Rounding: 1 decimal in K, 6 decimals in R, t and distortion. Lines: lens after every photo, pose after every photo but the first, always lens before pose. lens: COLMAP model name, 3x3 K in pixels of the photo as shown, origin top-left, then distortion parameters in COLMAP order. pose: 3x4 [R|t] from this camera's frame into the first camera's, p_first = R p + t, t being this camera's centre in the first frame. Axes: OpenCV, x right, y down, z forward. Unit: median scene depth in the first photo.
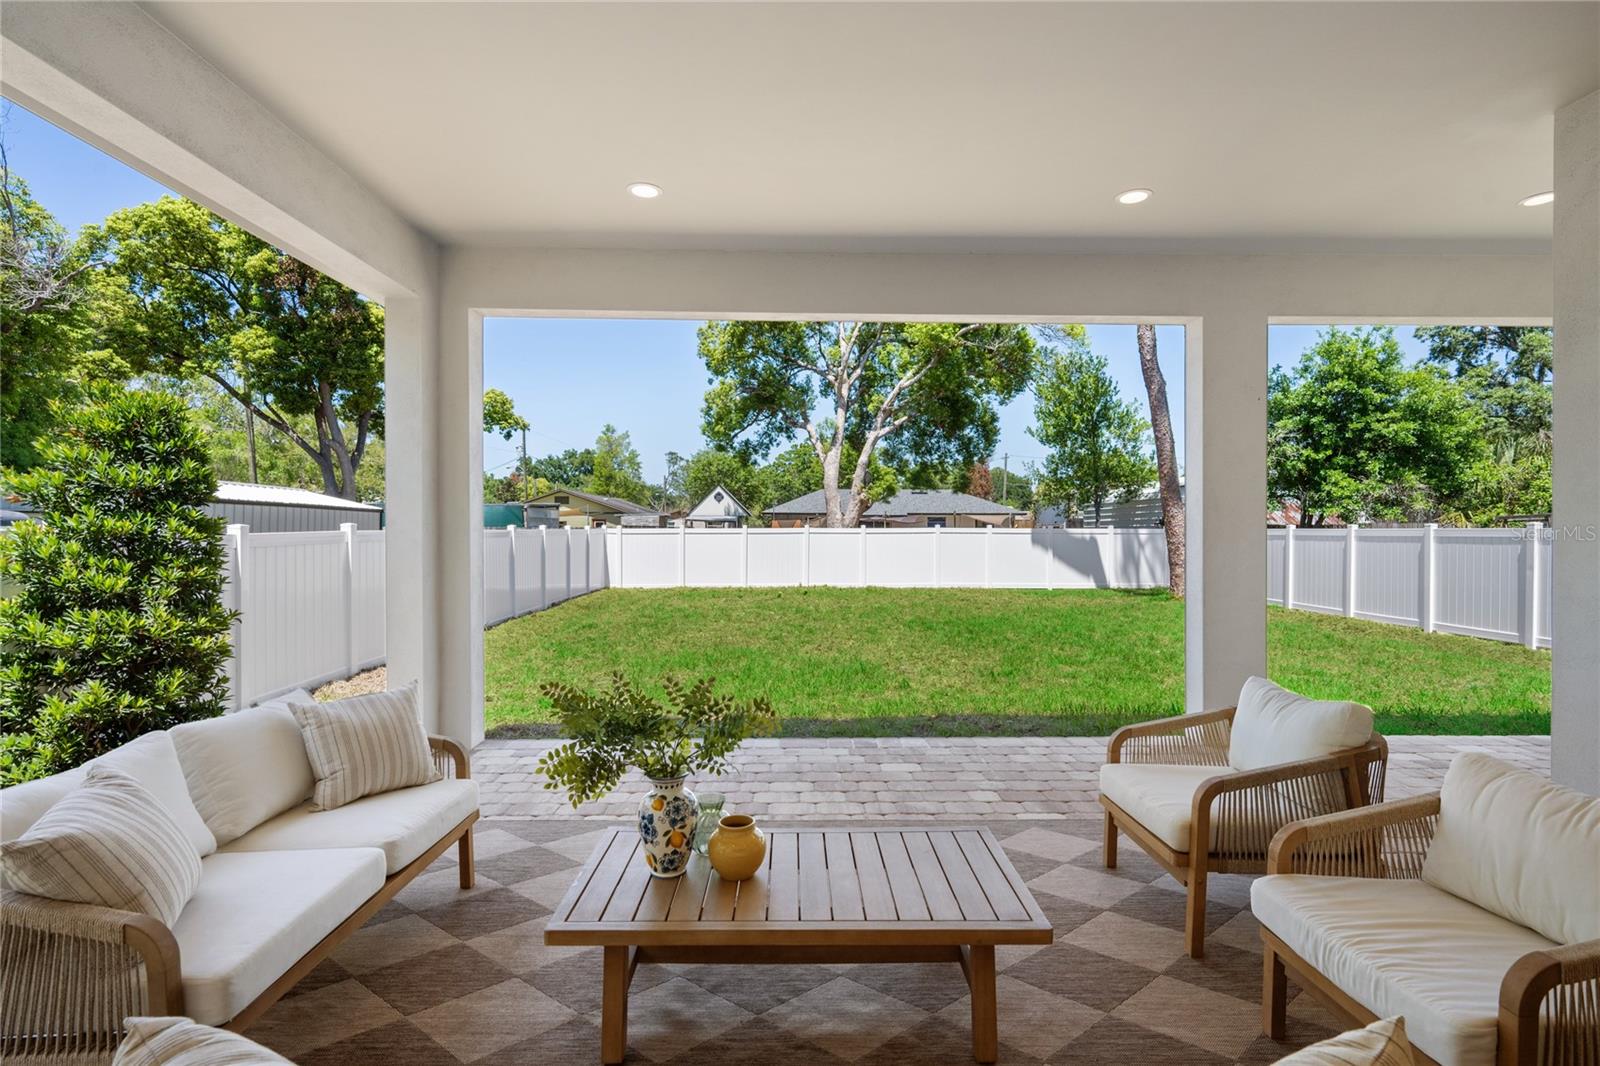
lens RADIAL K [[743.6, 0, 801.2], [0, 743.6, 530.6], [0, 0, 1]] dist [-0.000344, 0.000221]
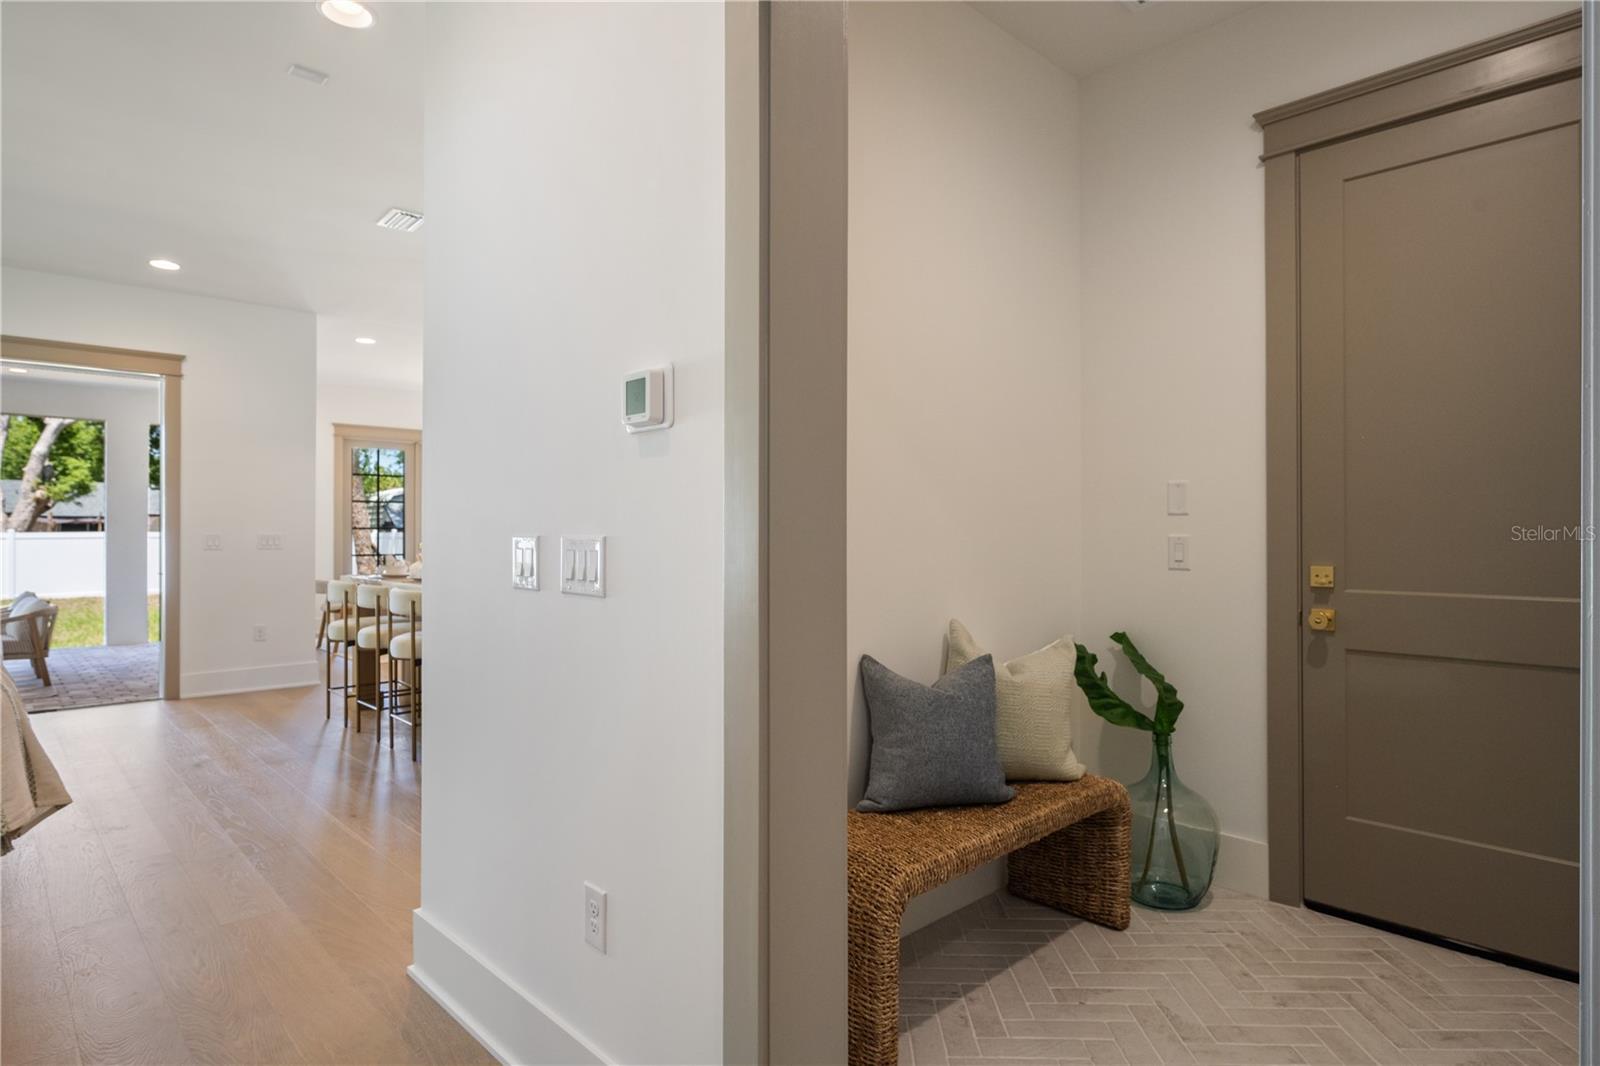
lens RADIAL K [[867.9, 0, 797.5], [0, 867.9, 531.6], [0, 0, 1]] dist [-0.000835, 0.000913]
pose [[0.737557, 0.000653, 0.675285, 0.068383], [0.002750, 0.999988, -0.003970, 0.002050], [-0.675279, 0.004785, 0.737546, -0.361747]]
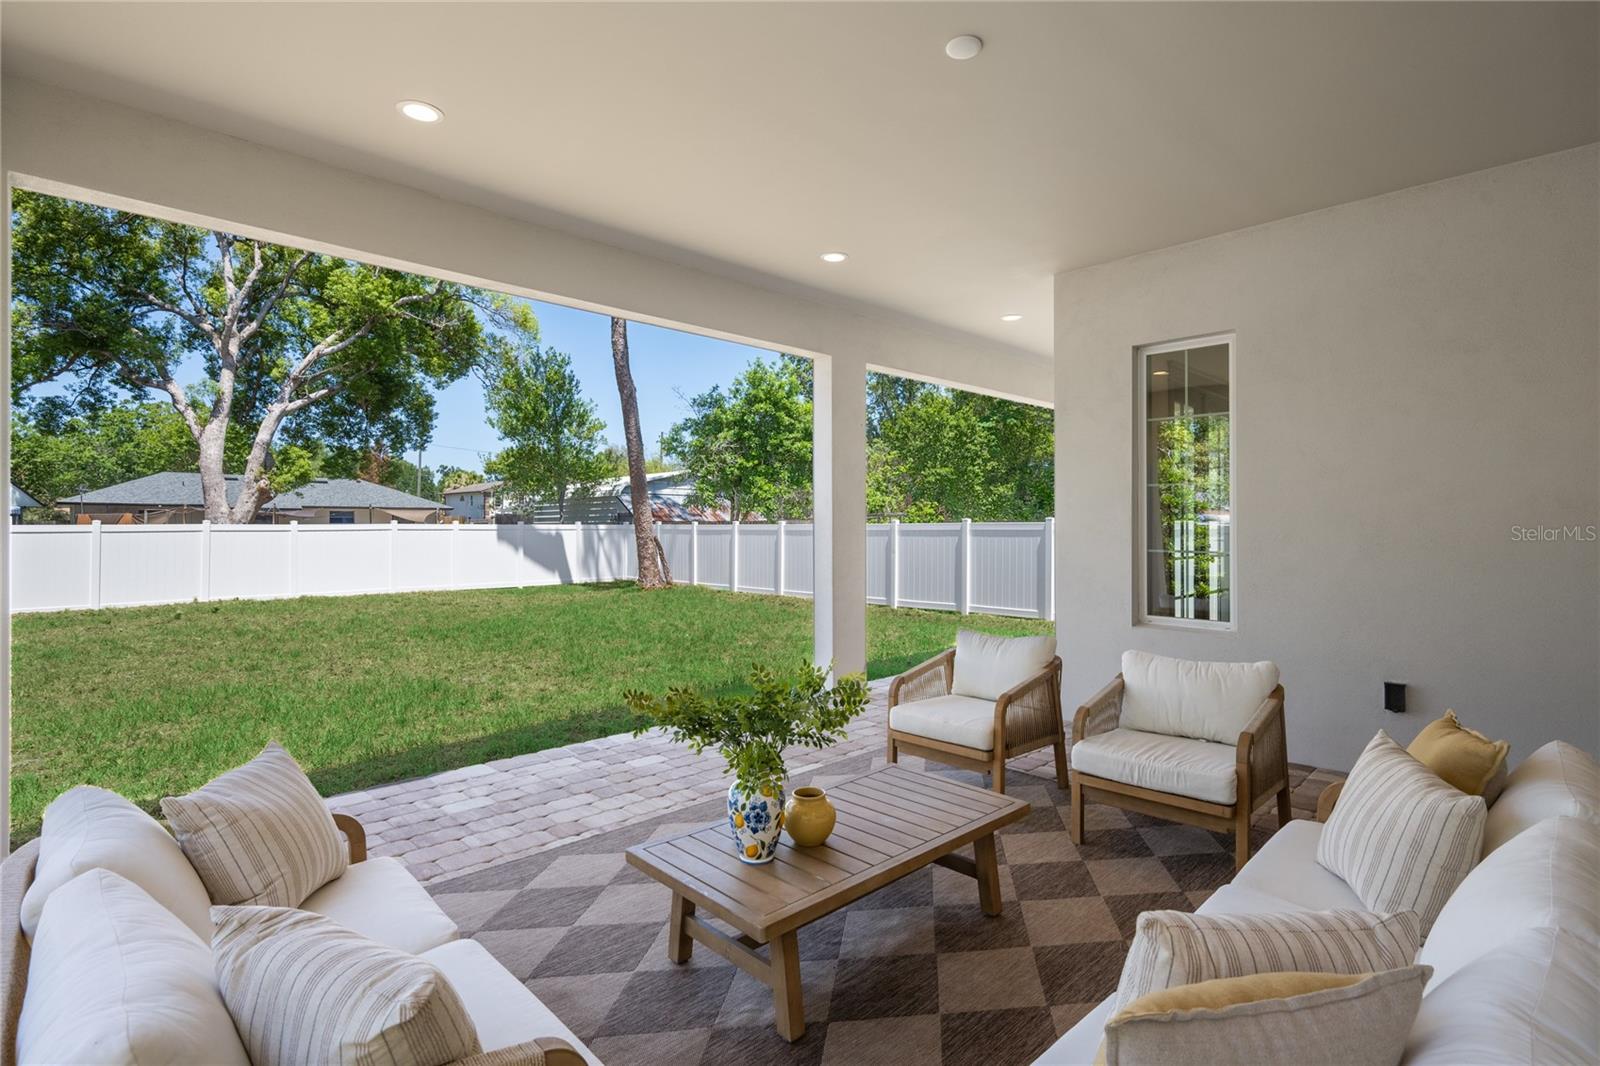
lens RADIAL K [[776.4, 0, 793.5], [0, 776.4, 518.1], [0, 0, 1]] dist [-0.002176, -0.000232]
pose [[0.735887, 0.004122, 0.677092, -0.077926], [0.003400, 0.999946, -0.009784, -0.000056], [-0.677096, 0.009502, 0.735833, 0.015451]]
